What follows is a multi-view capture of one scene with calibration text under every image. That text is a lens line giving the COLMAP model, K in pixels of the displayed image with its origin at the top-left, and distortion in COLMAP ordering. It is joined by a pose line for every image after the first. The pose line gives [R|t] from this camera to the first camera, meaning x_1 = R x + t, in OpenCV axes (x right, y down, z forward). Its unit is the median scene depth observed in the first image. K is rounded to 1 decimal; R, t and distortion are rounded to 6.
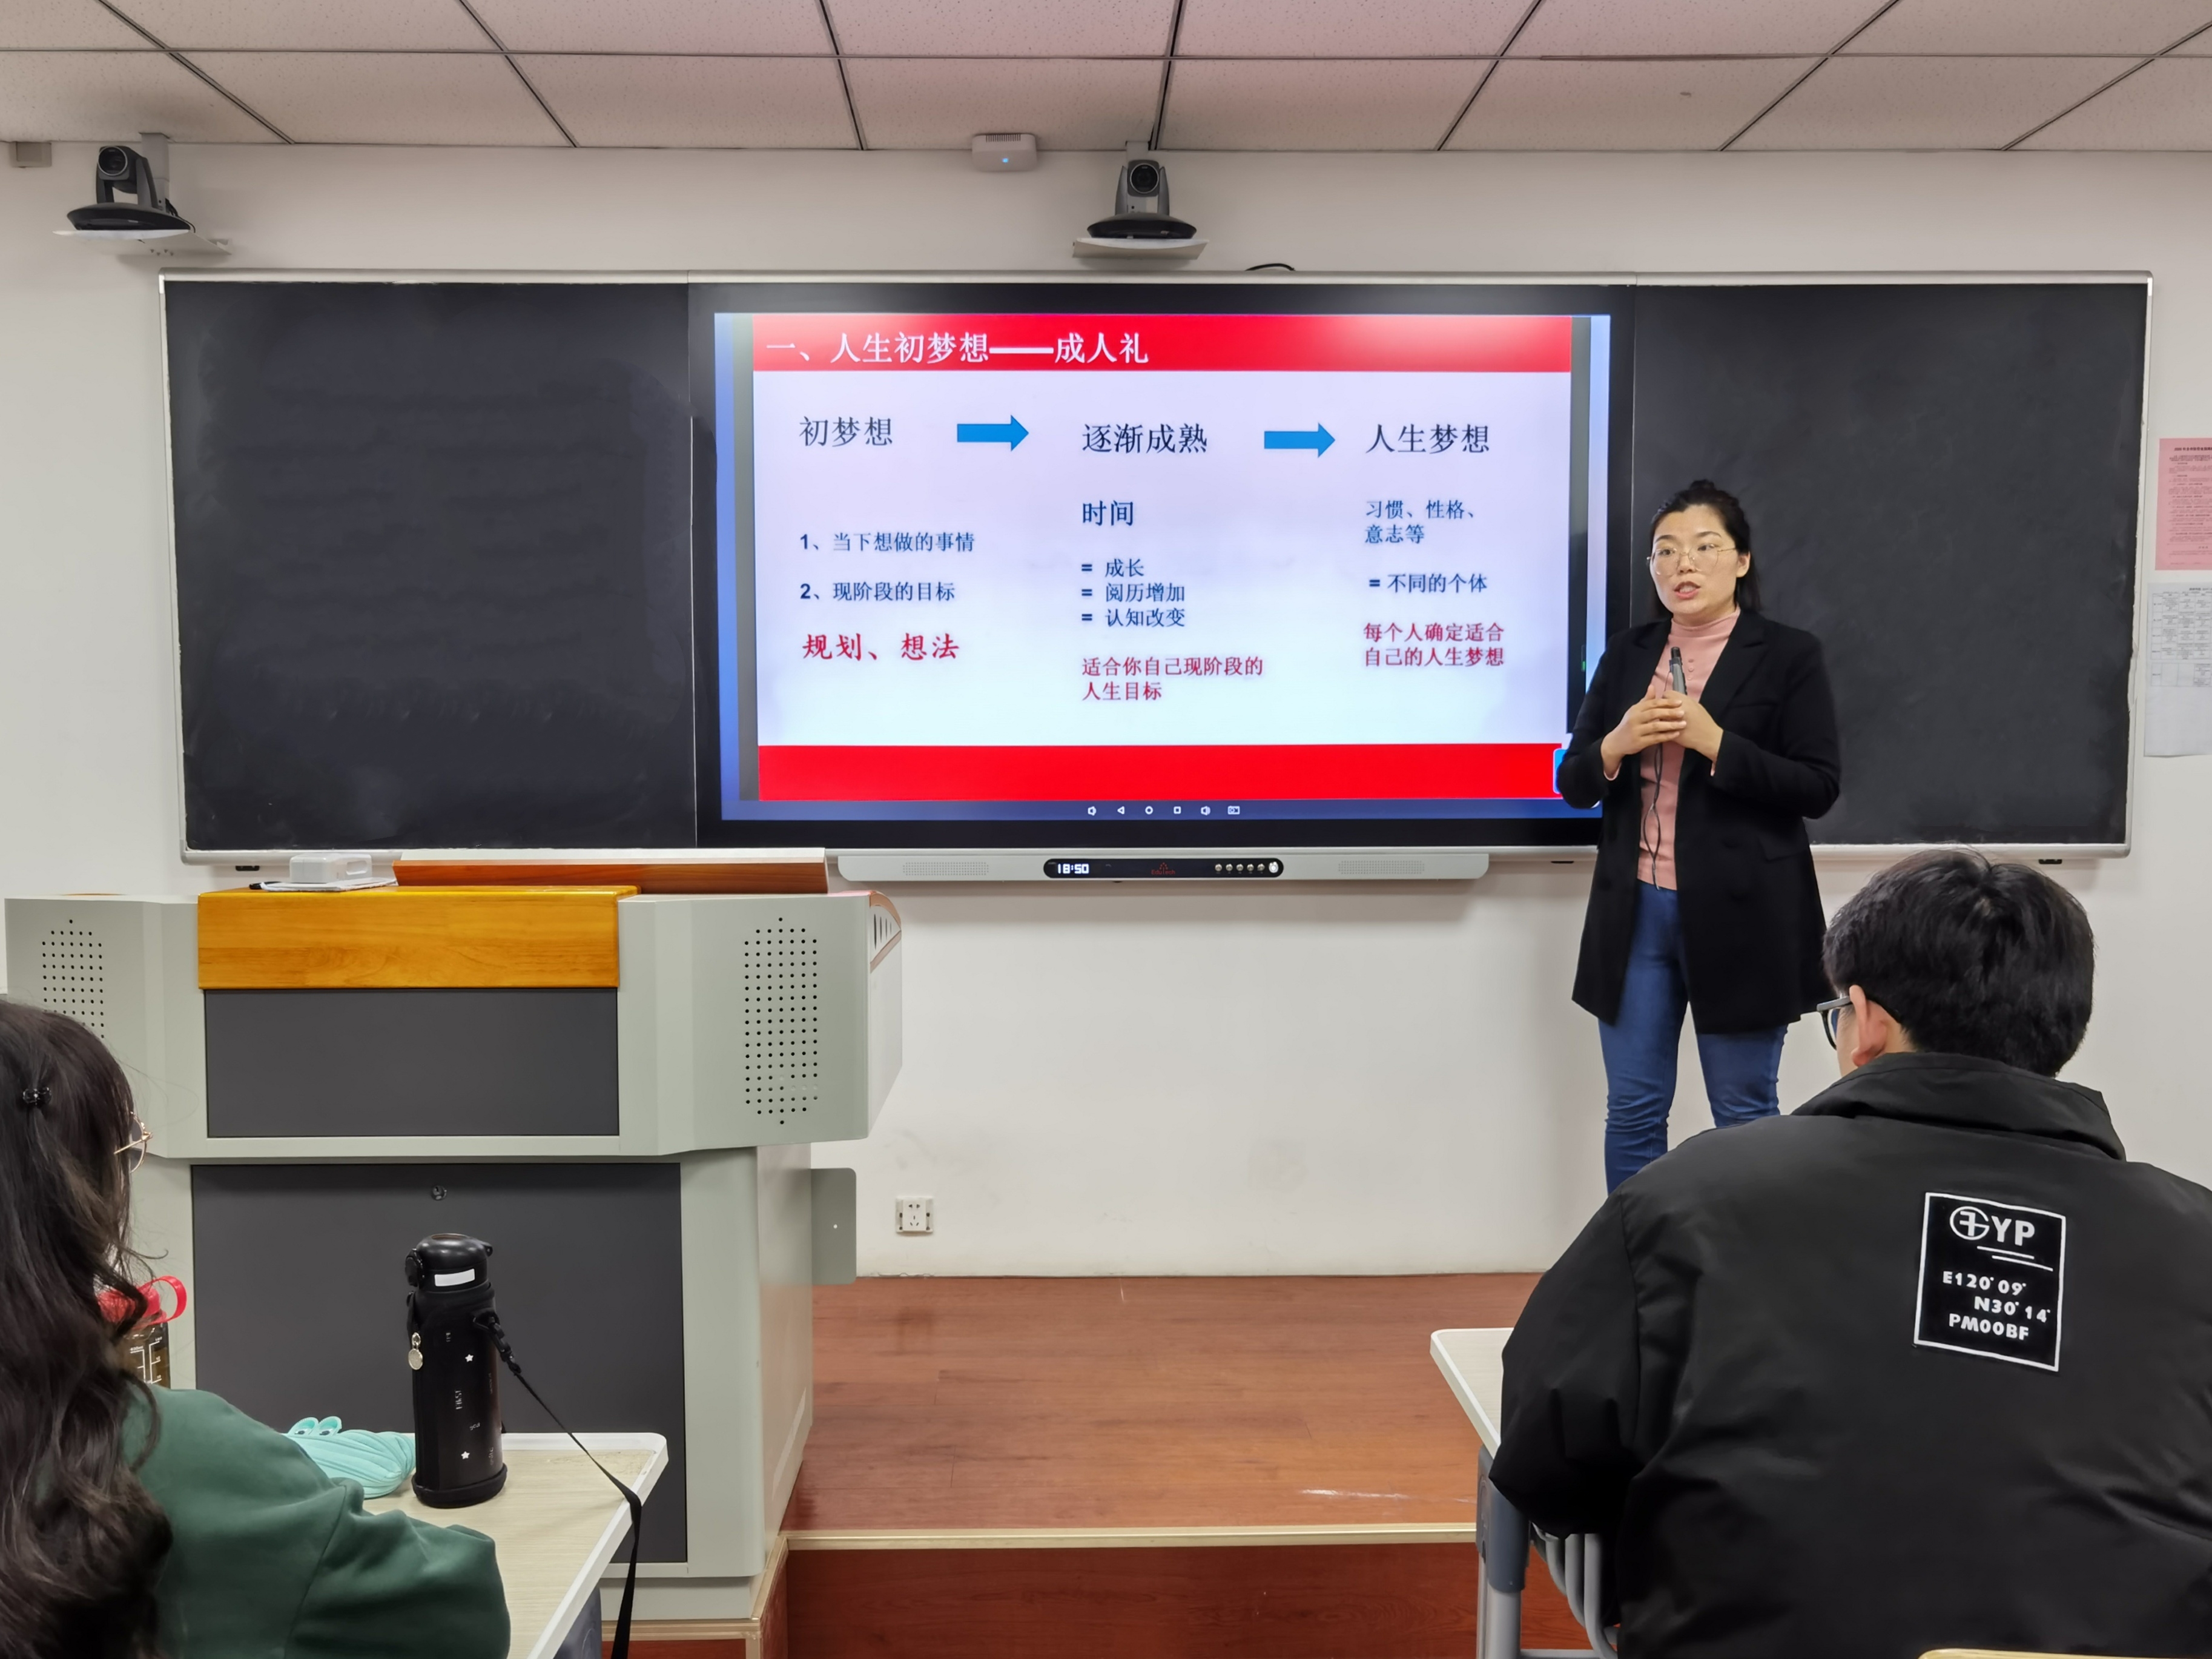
lens RADIAL K [[1980.9, 0, 1089.9], [0, 1980.9, 885.0], [0, 0, 1]] dist [0.009341, -0.005181]
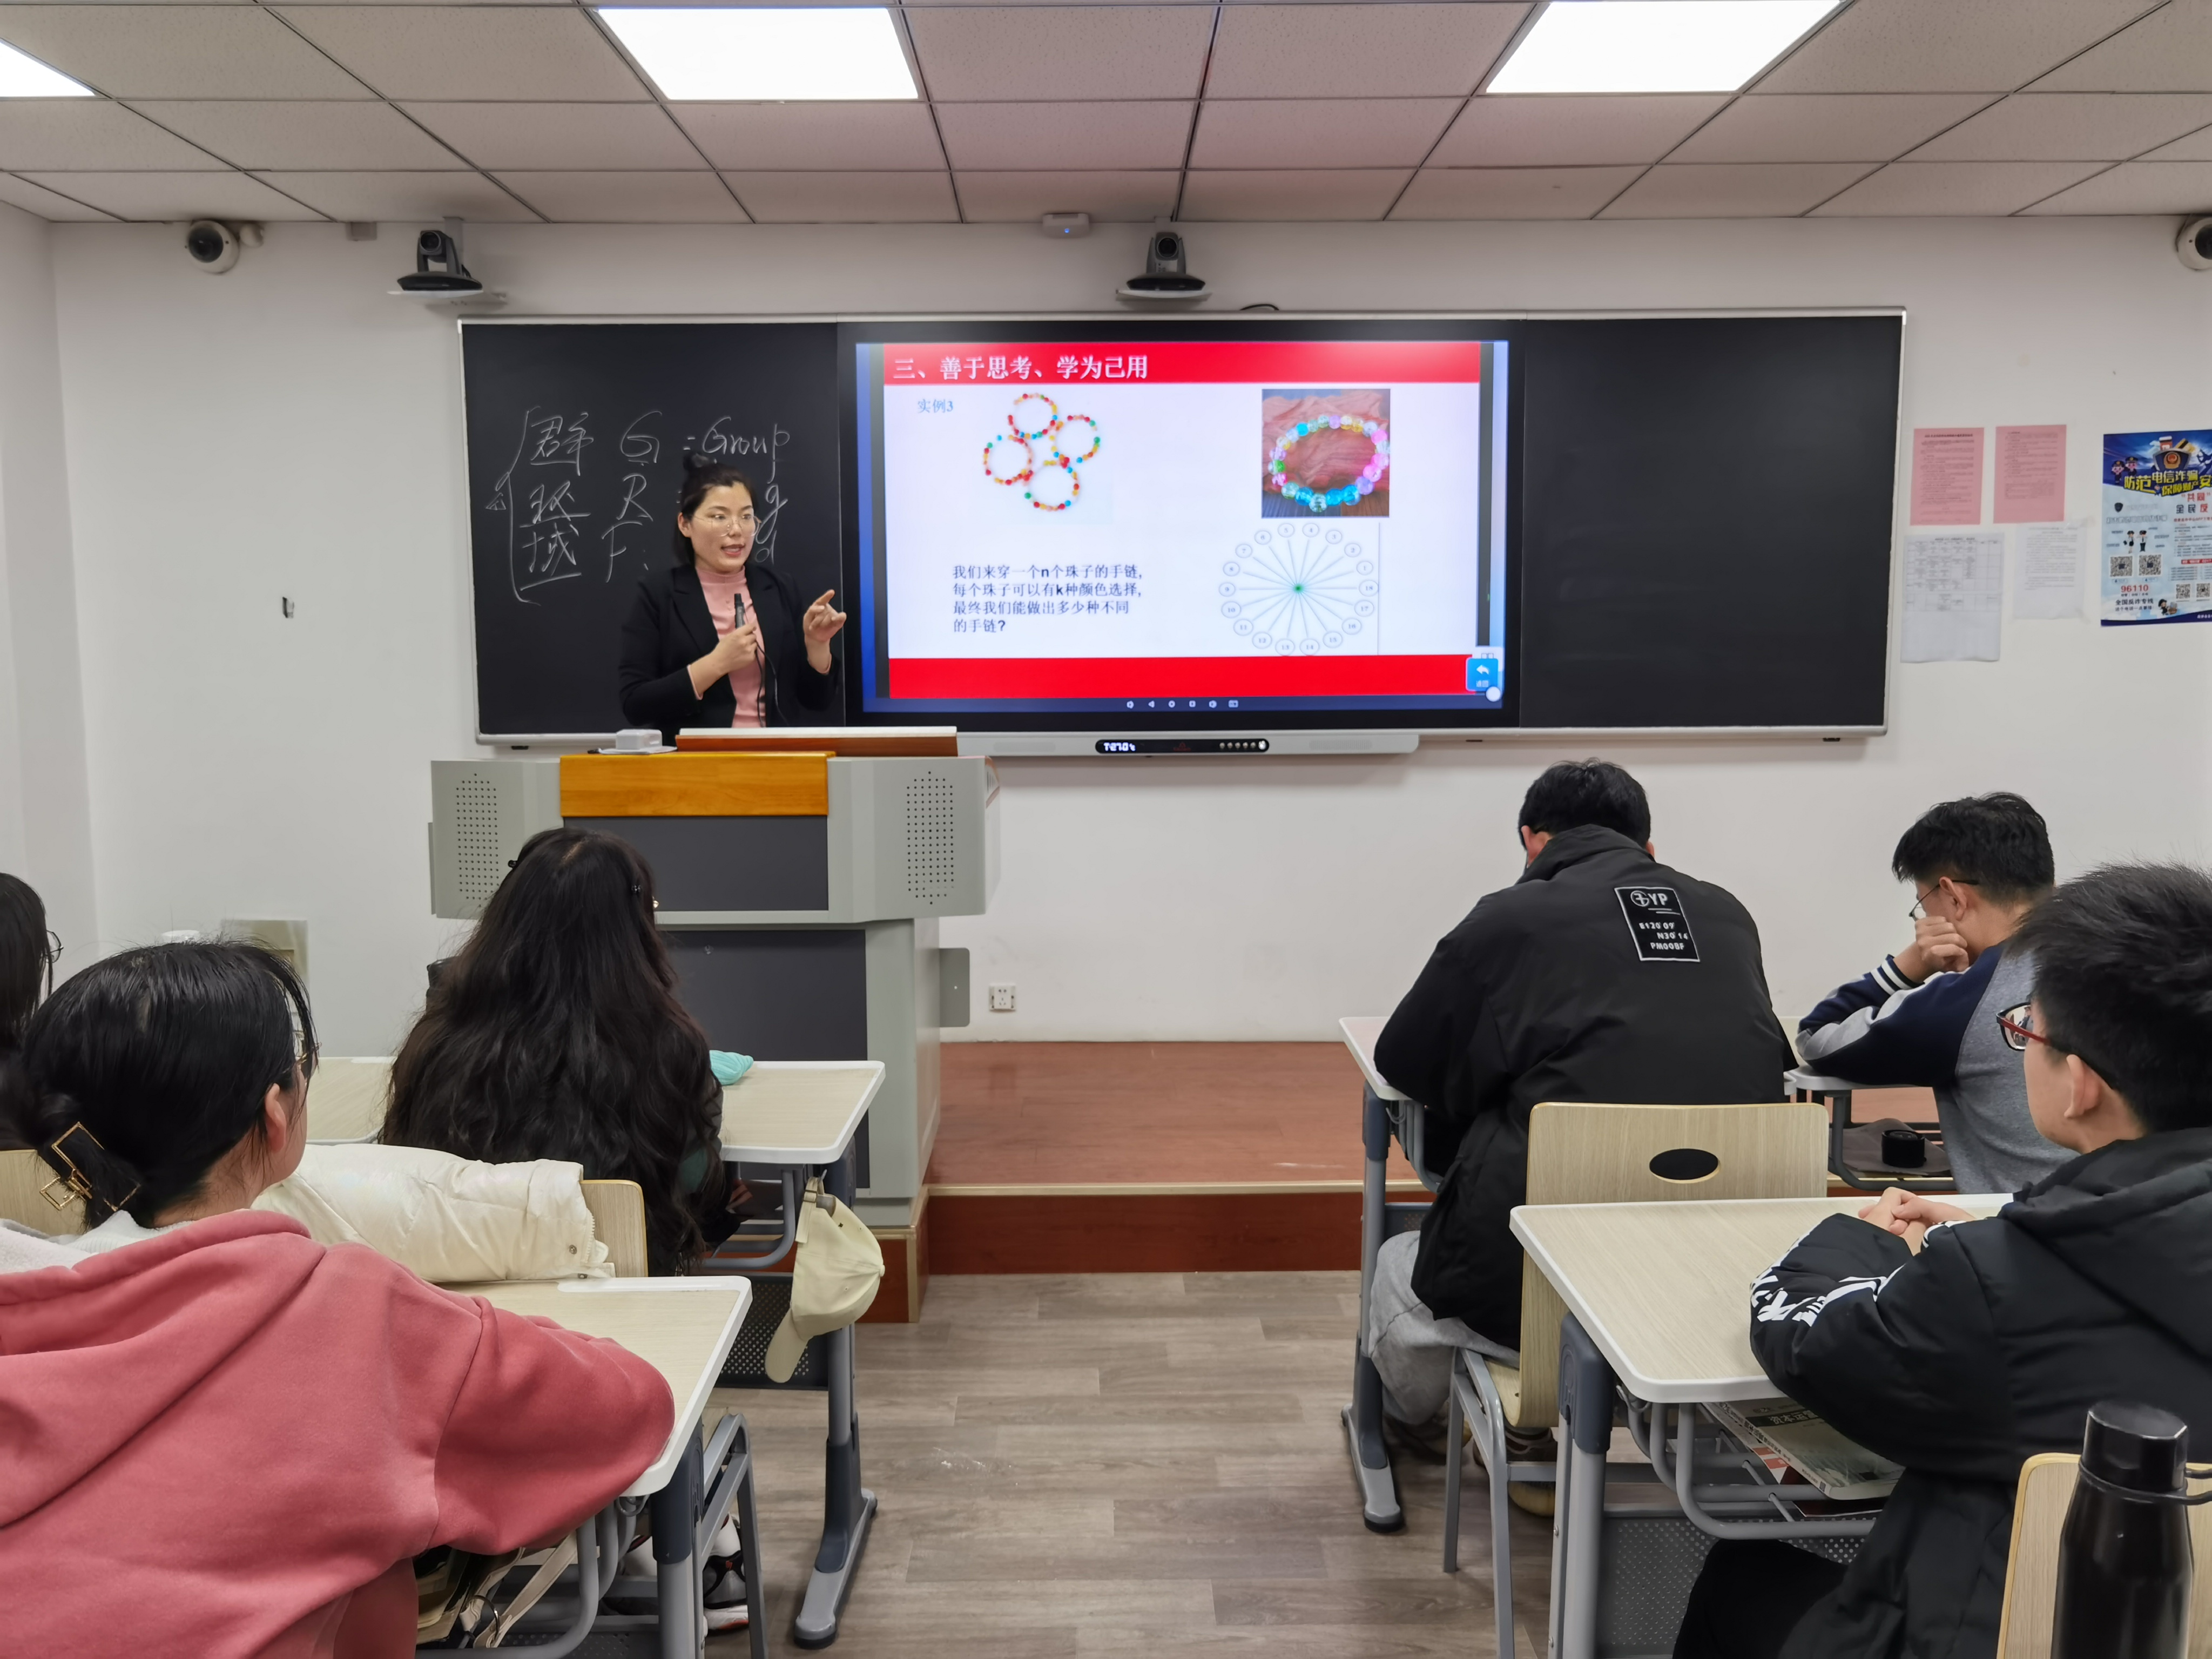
lens RADIAL K [[1771.0, 0, 1106.0], [0, 1771.0, 829.5], [0, 0, 1]] dist [0.004388, -0.002417]
pose [[0.999920, -0.002103, -0.012461, -0.000888], [0.002469, 0.999563, 0.029455, 0.015461], [0.012394, -0.029483, 0.999488, -0.274654]]
